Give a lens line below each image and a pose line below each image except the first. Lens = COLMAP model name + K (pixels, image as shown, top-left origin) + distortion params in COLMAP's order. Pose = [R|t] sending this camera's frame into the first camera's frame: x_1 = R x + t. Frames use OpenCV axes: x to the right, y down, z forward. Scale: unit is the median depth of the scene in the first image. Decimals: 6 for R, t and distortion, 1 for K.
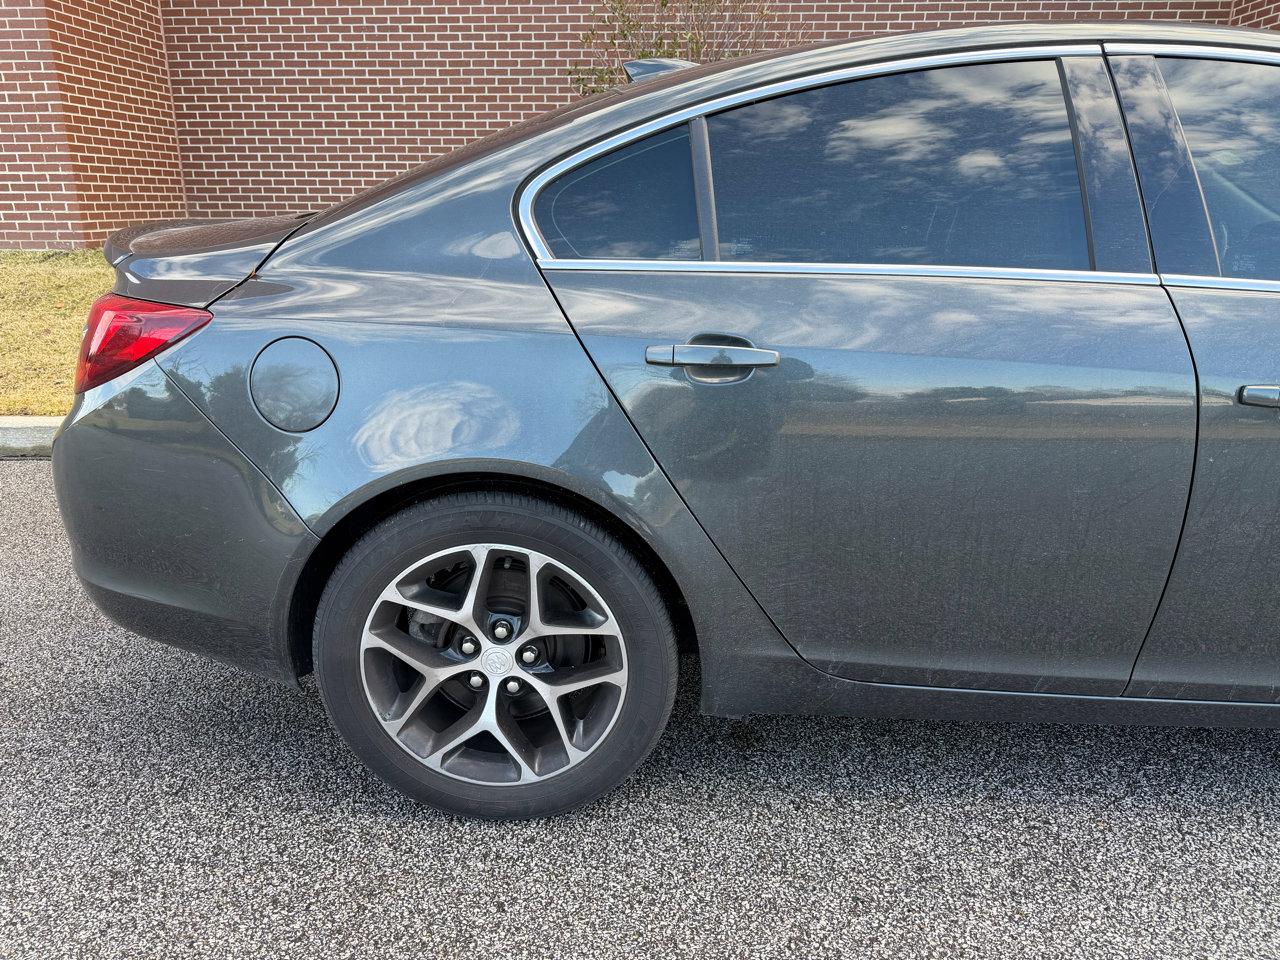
lens RADIAL K [[904.6, 0, 638.4], [0, 904.6, 483.0], [0, 0, 1]] dist [0.027506, -0.034544]
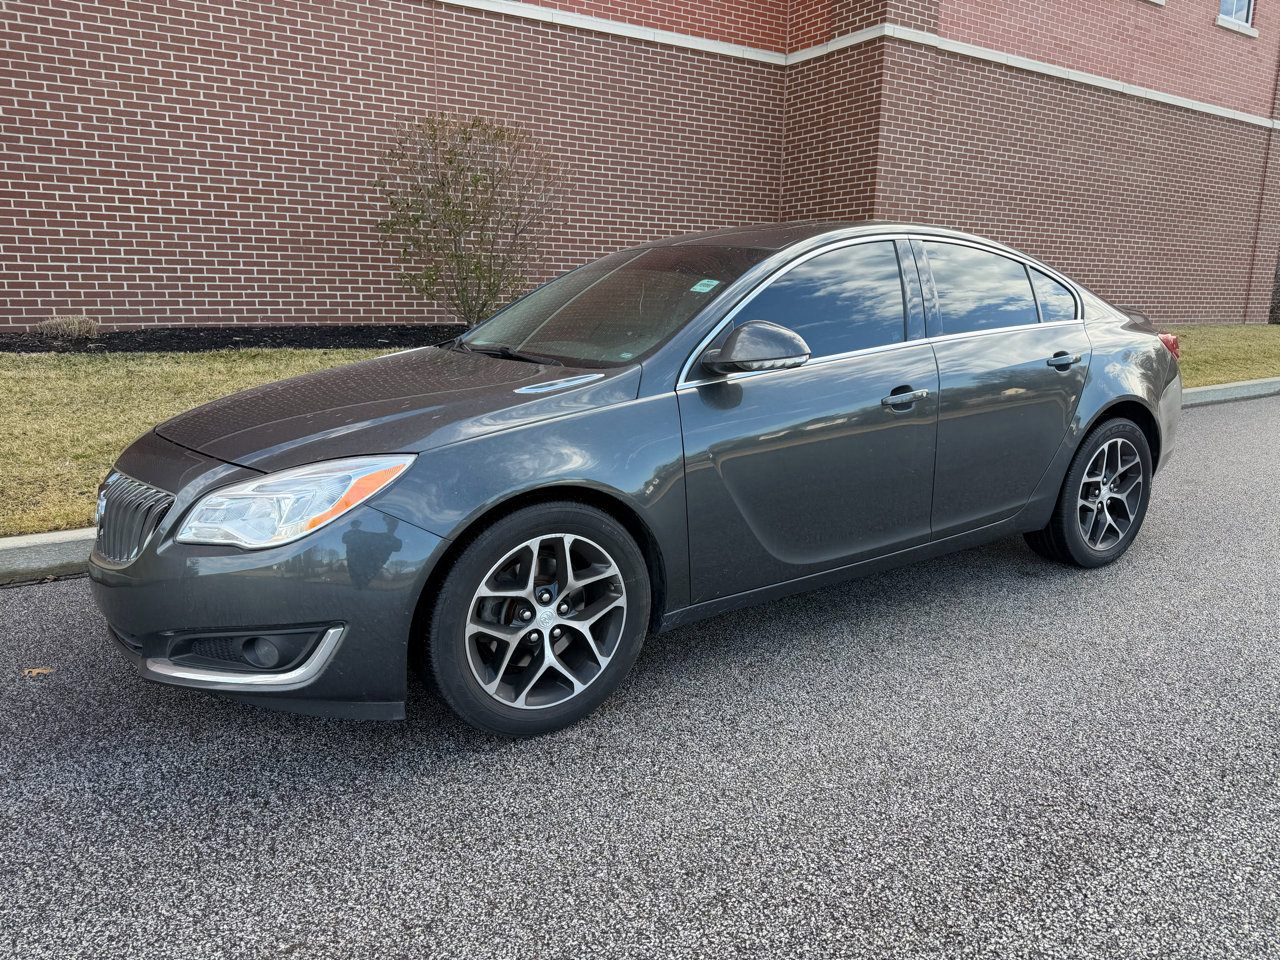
lens RADIAL K [[904.6, 0, 649.0], [0, 904.6, 482.9], [0, 0, 1]] dist [0.027506, -0.034544]
pose [[0.810018, -0.113939, 0.575229, -0.505021], [0.170244, 0.984385, -0.044748, 0.013110], [-0.561149, 0.134176, 0.816767, -0.046569]]
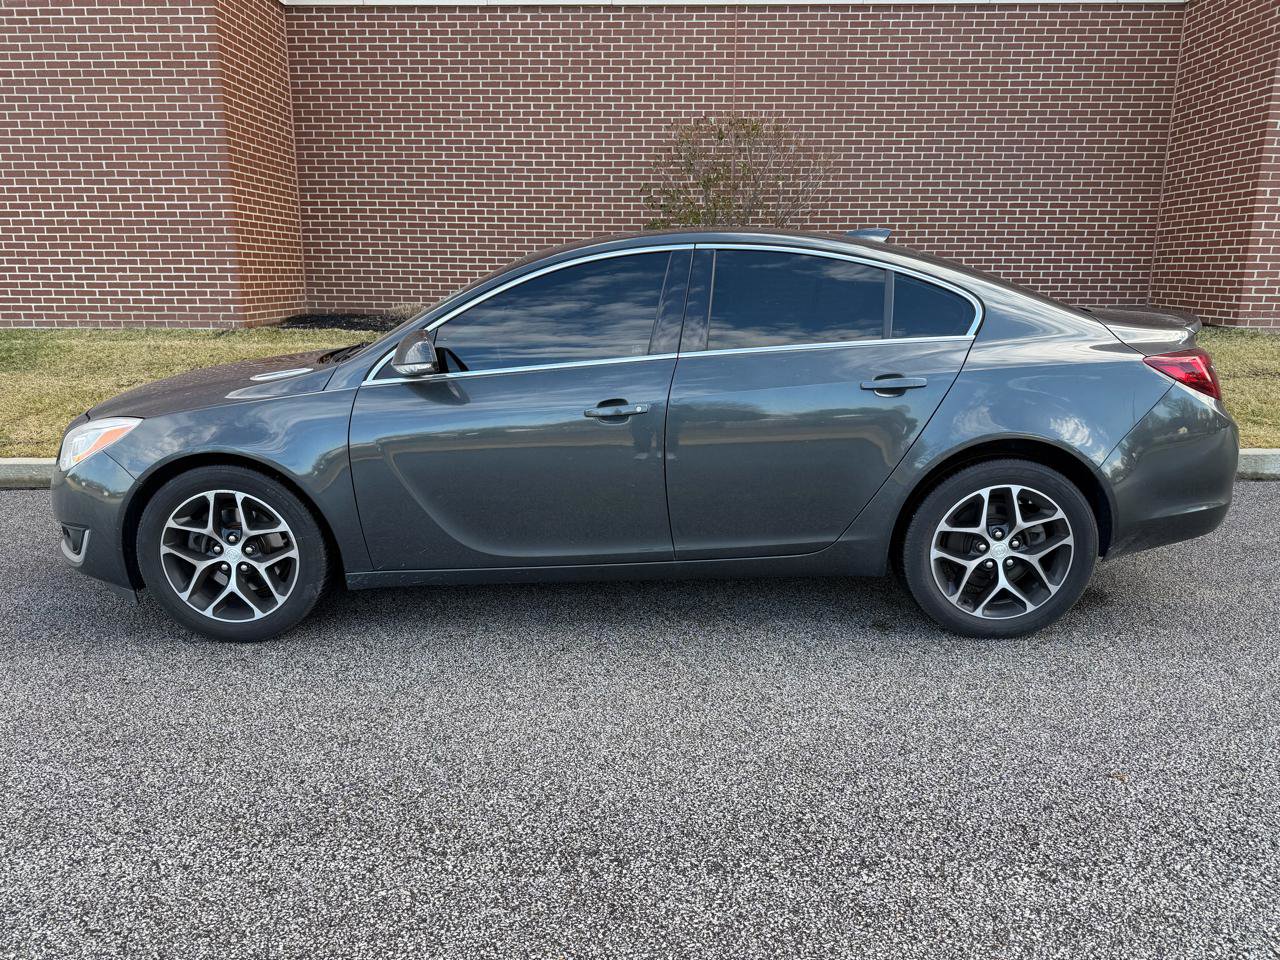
lens RADIAL K [[904.6, 0, 636.0], [0, 904.6, 485.5], [0, 0, 1]] dist [0.027506, -0.034544]
pose [[0.999750, -0.002781, 0.022176, -0.116403], [0.004396, 0.997313, -0.073131, 0.044664], [-0.021913, 0.073210, 0.997076, -0.211045]]
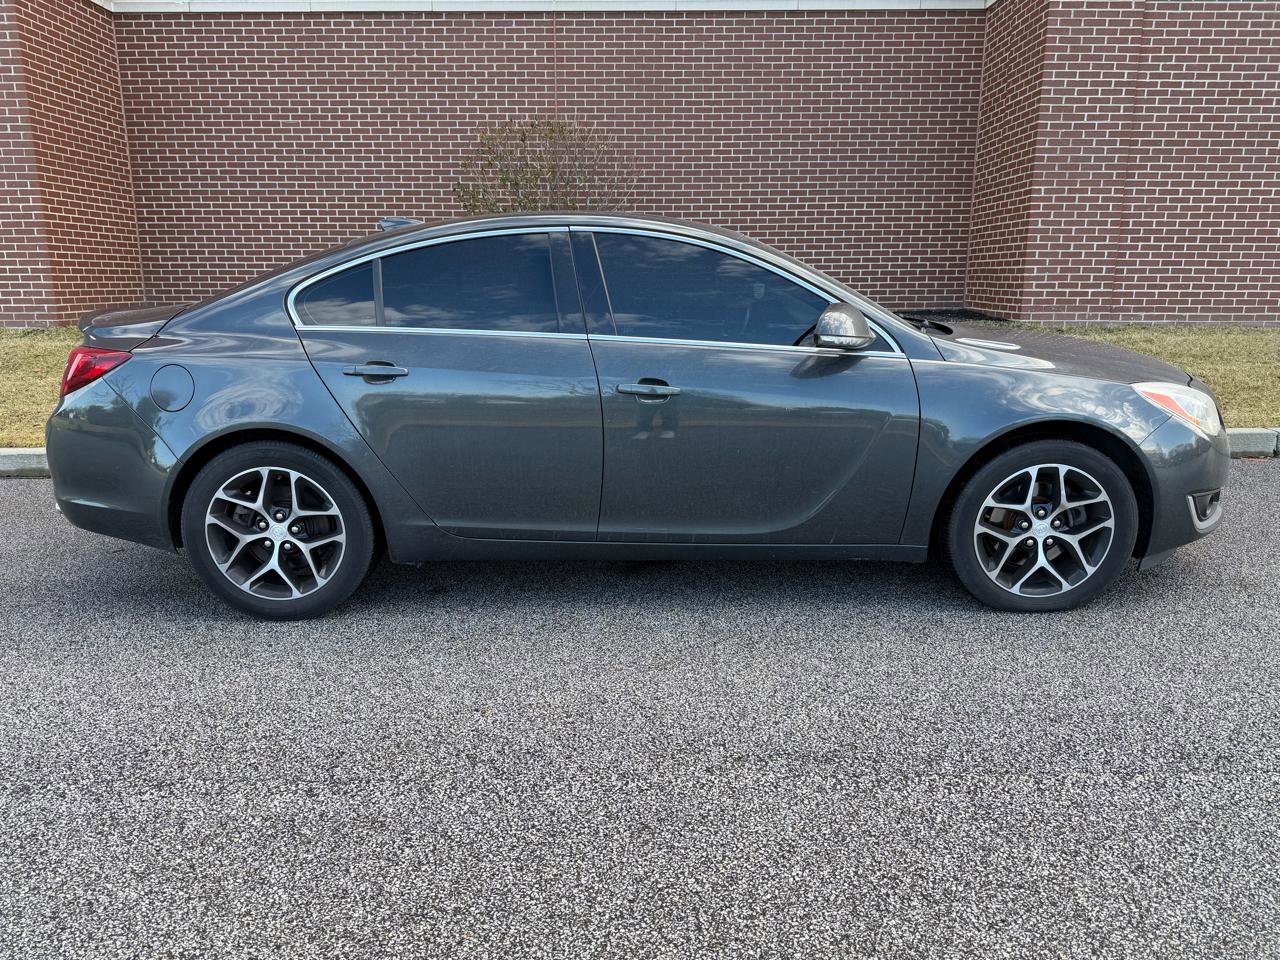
lens RADIAL K [[904.6, 0, 644.1], [0, 904.6, 485.2], [0, 0, 1]] dist [0.027506, -0.034544]
pose [[0.999243, -0.010569, 0.037444, 0.143822], [0.013512, 0.996765, -0.079224, 0.068204], [-0.036485, 0.079670, 0.996153, -0.251250]]
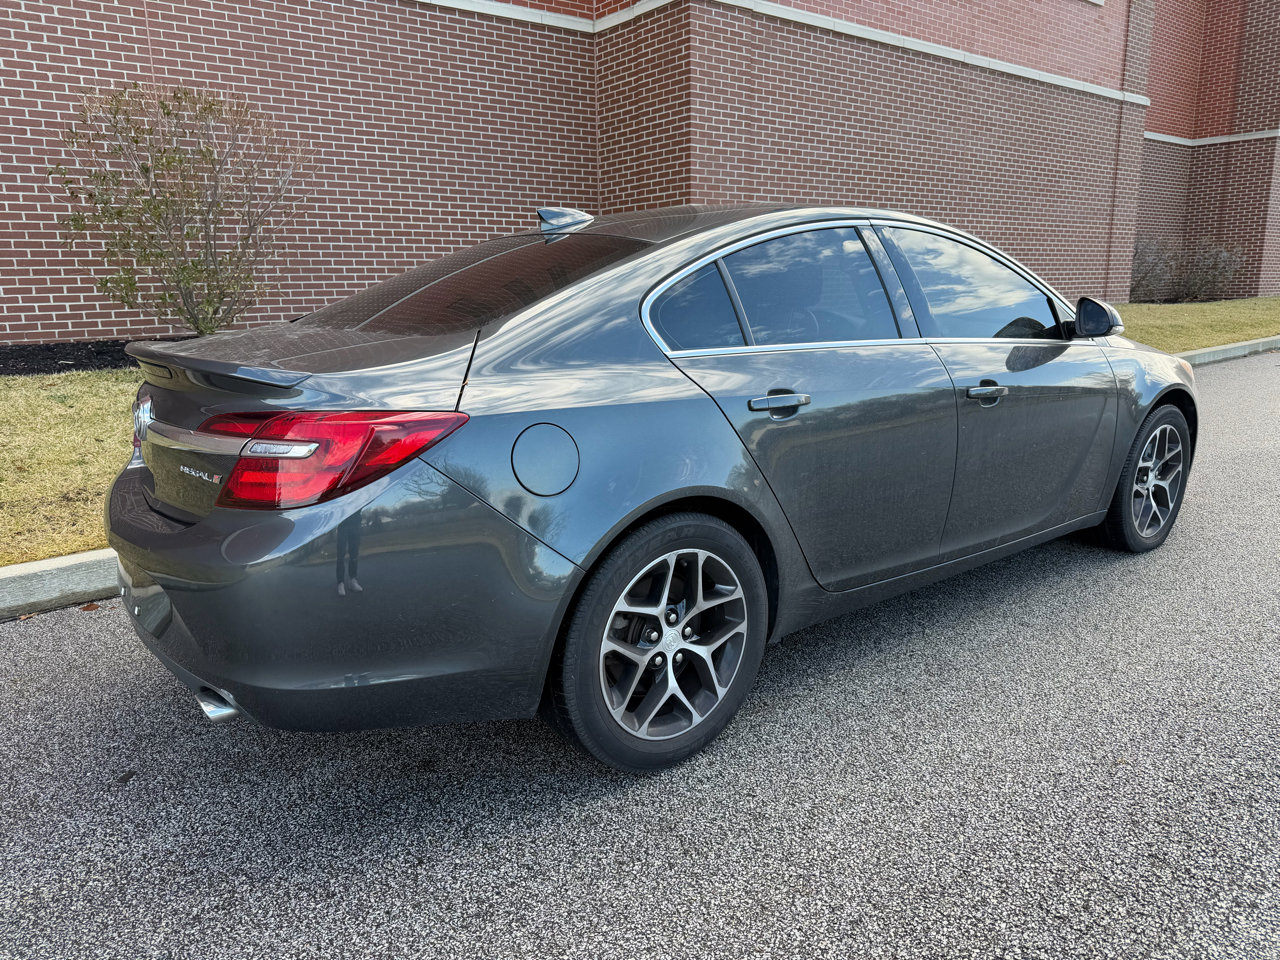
lens RADIAL K [[904.6, 0, 643.6], [0, 904.6, 483.5], [0, 0, 1]] dist [0.027506, -0.034544]
pose [[0.753674, -0.156270, 0.638400, -0.267138], [0.217395, 0.975922, -0.017760, -0.005135], [-0.620254, 0.152170, 0.769500, -0.016434]]
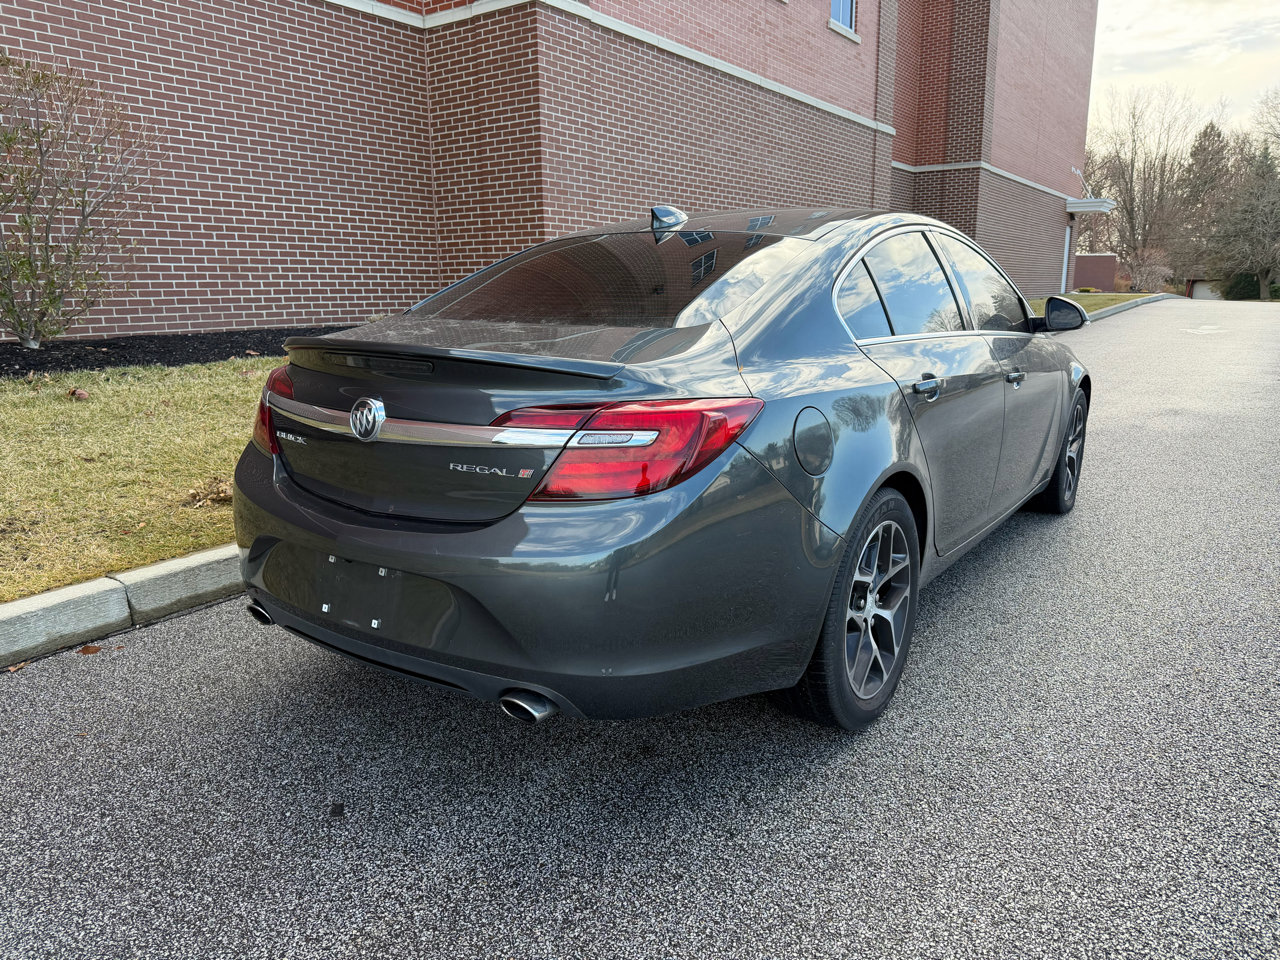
lens RADIAL K [[904.6, 0, 646.4], [0, 904.6, 483.9], [0, 0, 1]] dist [0.027506, -0.034544]
pose [[0.531897, -0.186819, 0.825944, -0.403795], [0.266998, 0.962609, 0.045788, -0.042776], [-0.803615, 0.196171, 0.561889, 0.109944]]
